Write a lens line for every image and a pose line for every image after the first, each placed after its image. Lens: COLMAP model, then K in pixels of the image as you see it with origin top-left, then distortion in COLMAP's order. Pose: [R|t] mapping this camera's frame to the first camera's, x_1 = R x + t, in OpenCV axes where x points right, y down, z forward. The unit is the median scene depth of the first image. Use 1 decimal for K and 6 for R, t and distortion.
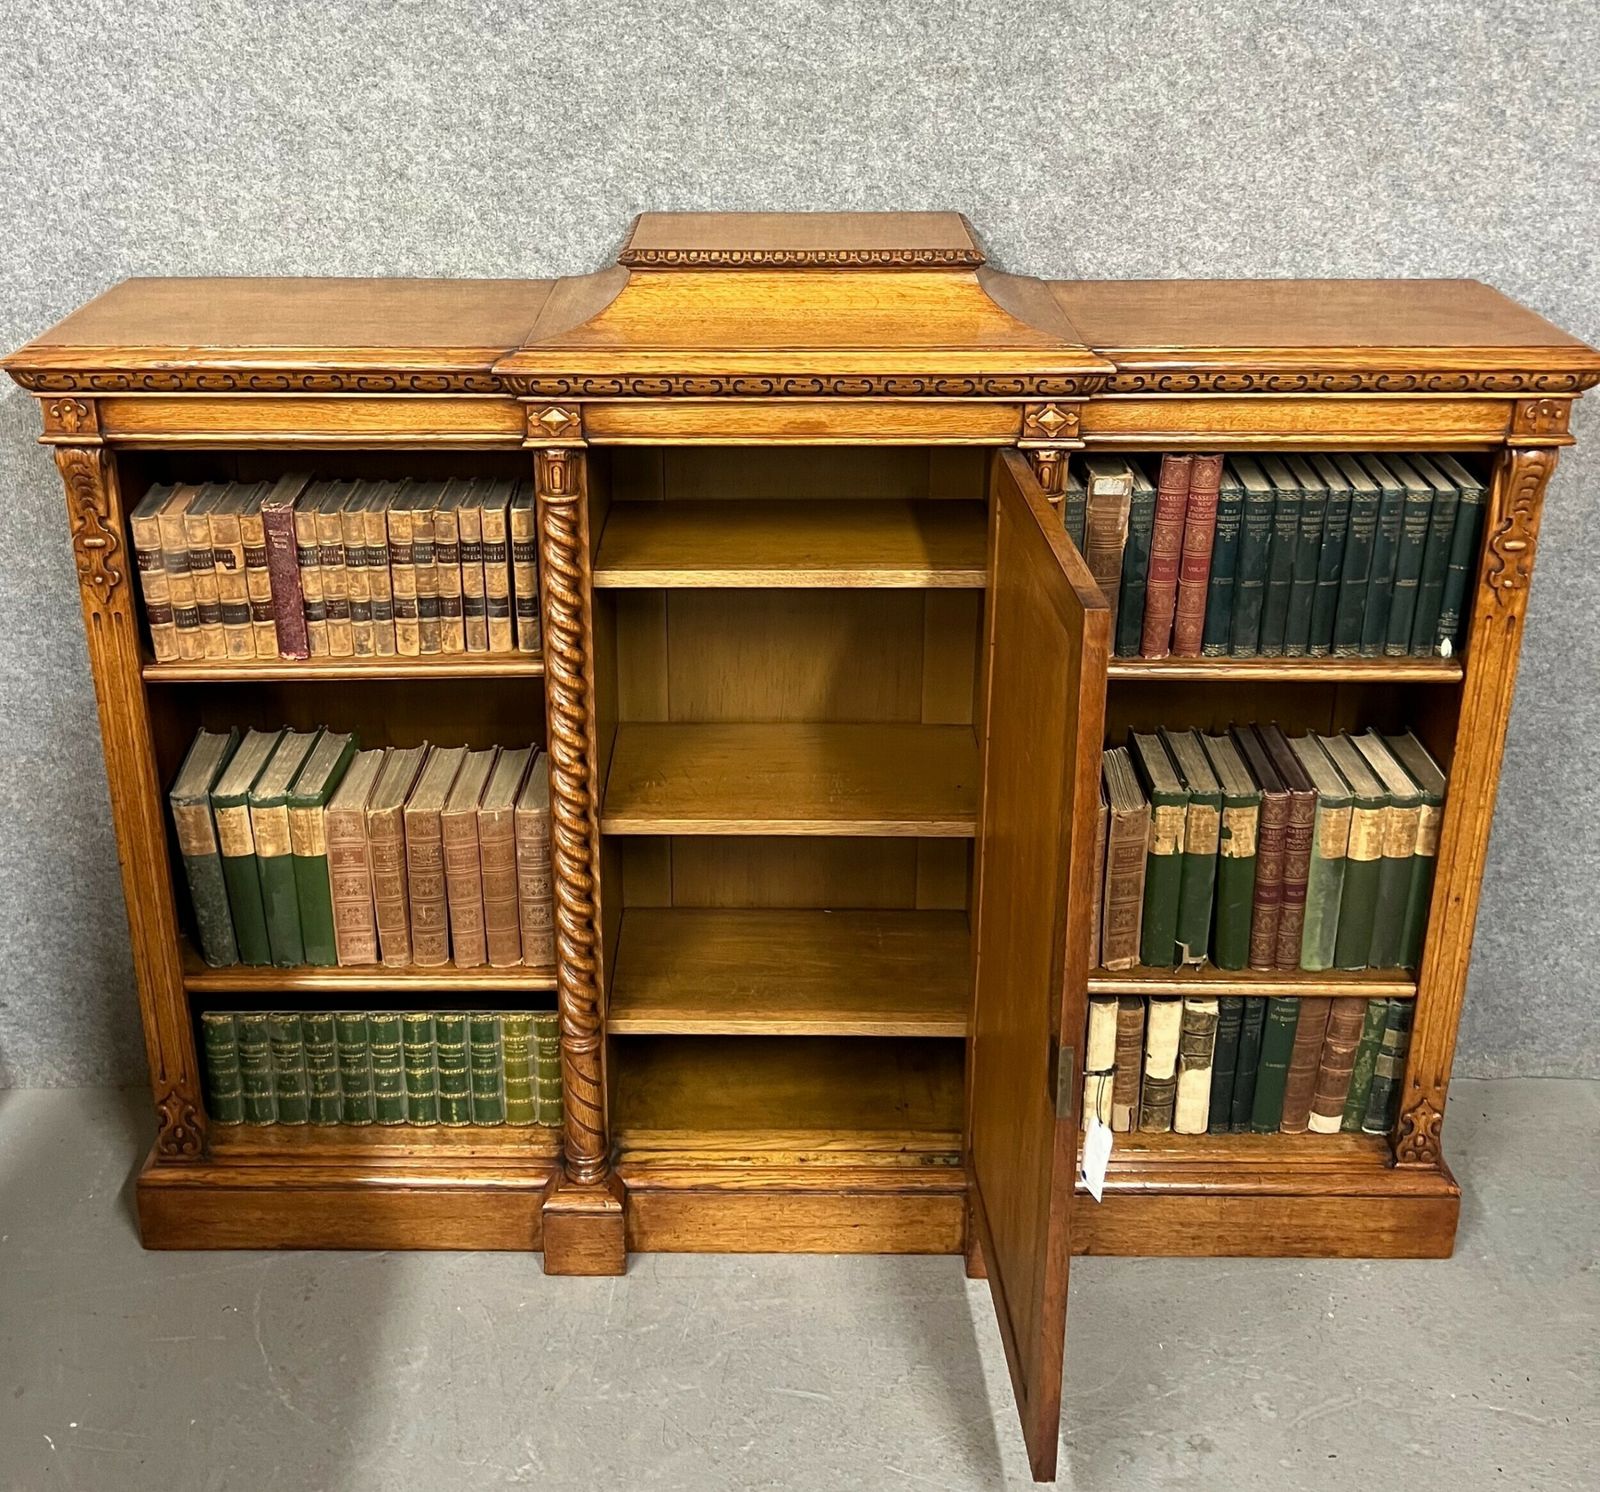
lens RADIAL K [[1608.4, 0, 753.6], [0, 1608.4, 458.4], [0, 0, 1]] dist [0.006084, 0.000000]
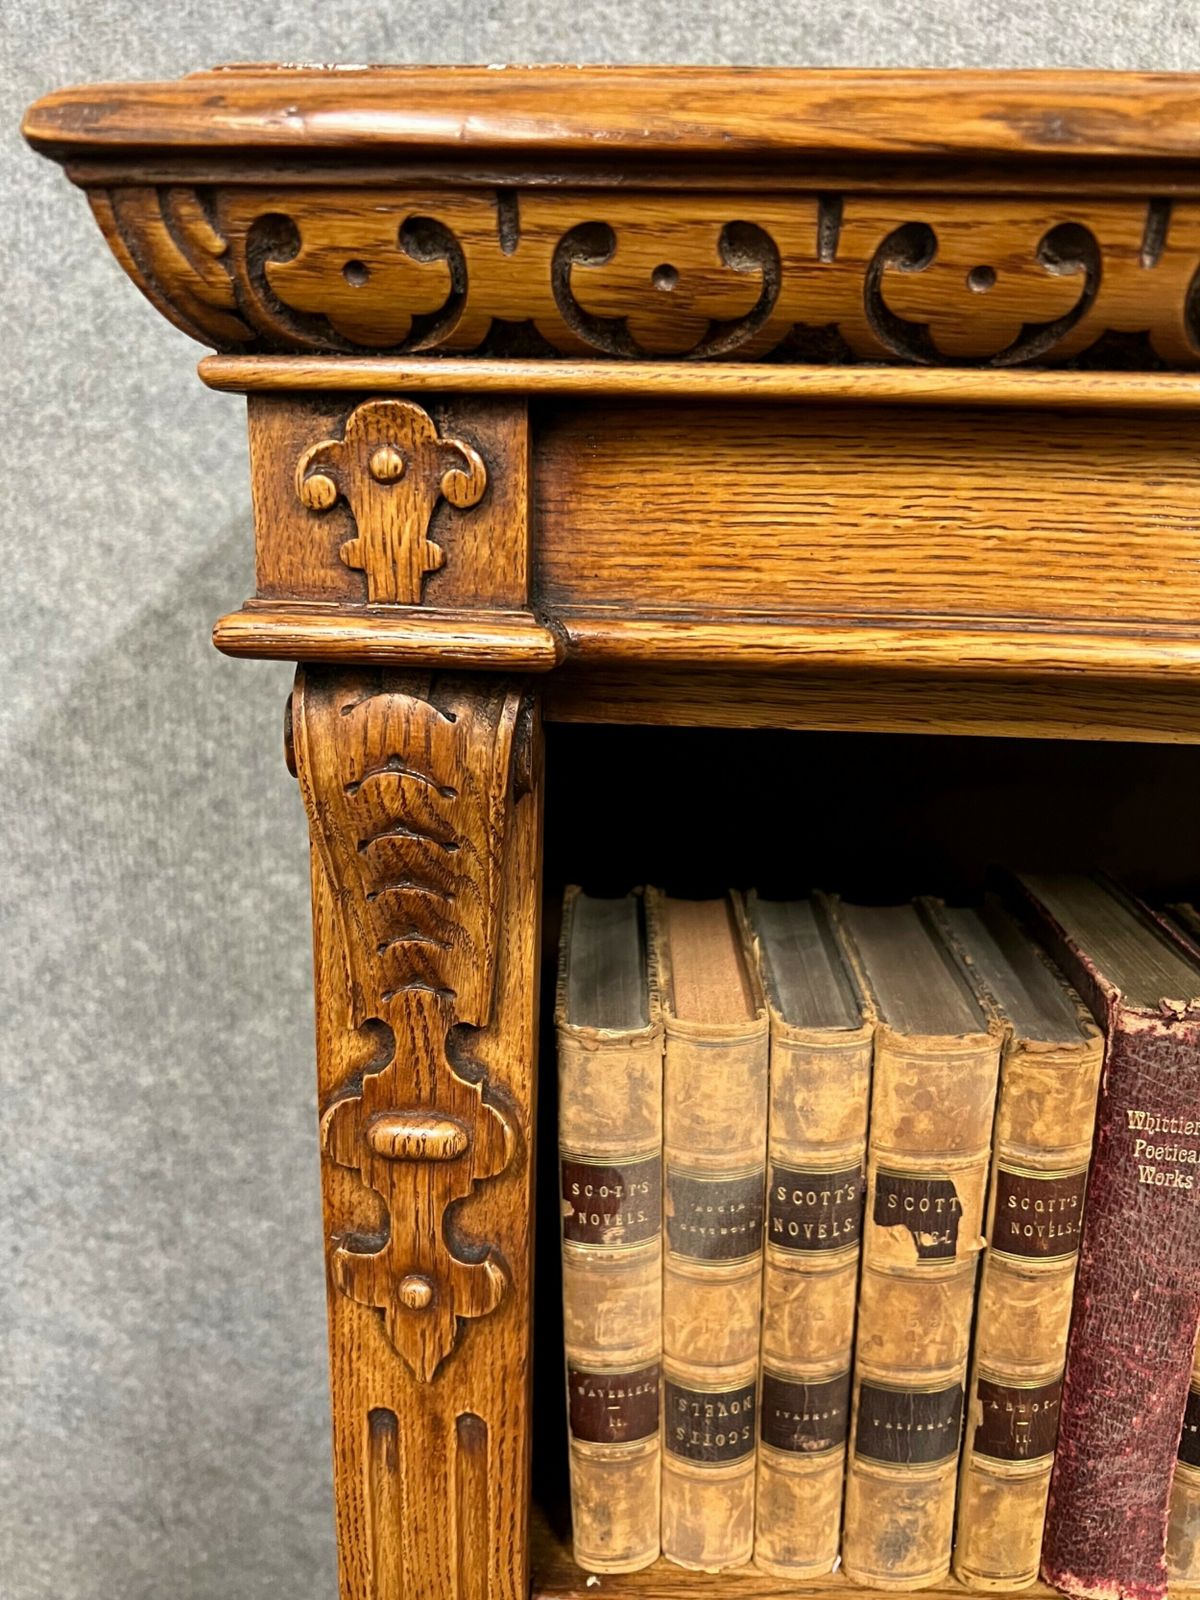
lens RADIAL K [[1157.8, 0, 605.3], [0, 1157.8, 819.3], [0, 0, 1]] dist [0.029972, -0.039678]
pose [[0.997314, 0.046692, -0.056438, -0.355201], [-0.050281, 0.996686, -0.063948, 0.016045], [0.053265, 0.066614, 0.996356, 0.790081]]
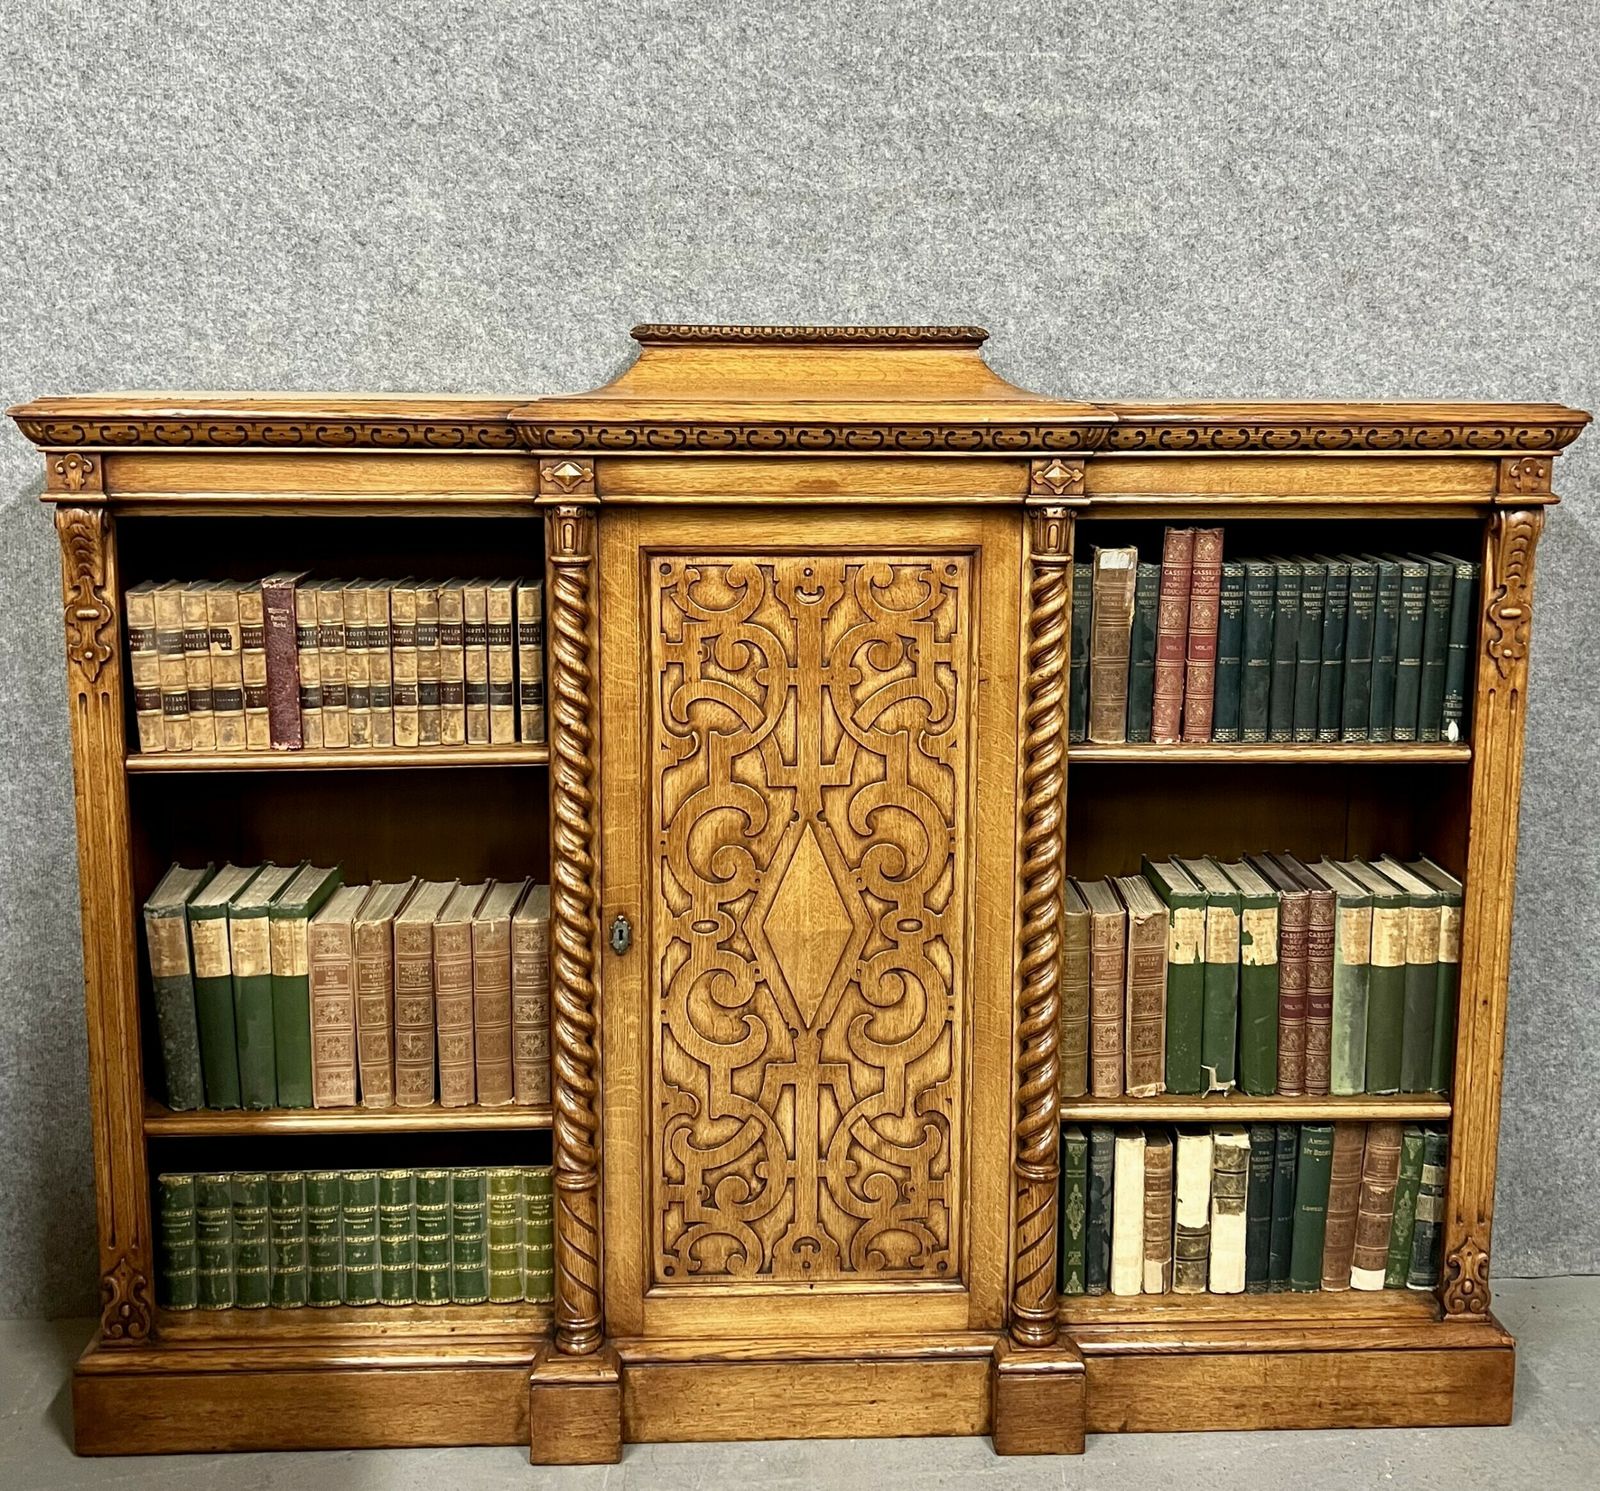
lens RADIAL K [[1700.1, 0, 799.2], [0, 1700.1, 661.9], [0, 0, 1]] dist [0.008952, 0.000000]
pose [[0.998582, -0.000288, 0.053236, -0.032237], [0.010018, 0.983138, -0.182591, 0.258233], [-0.052286, 0.182865, 0.981747, -0.027209]]
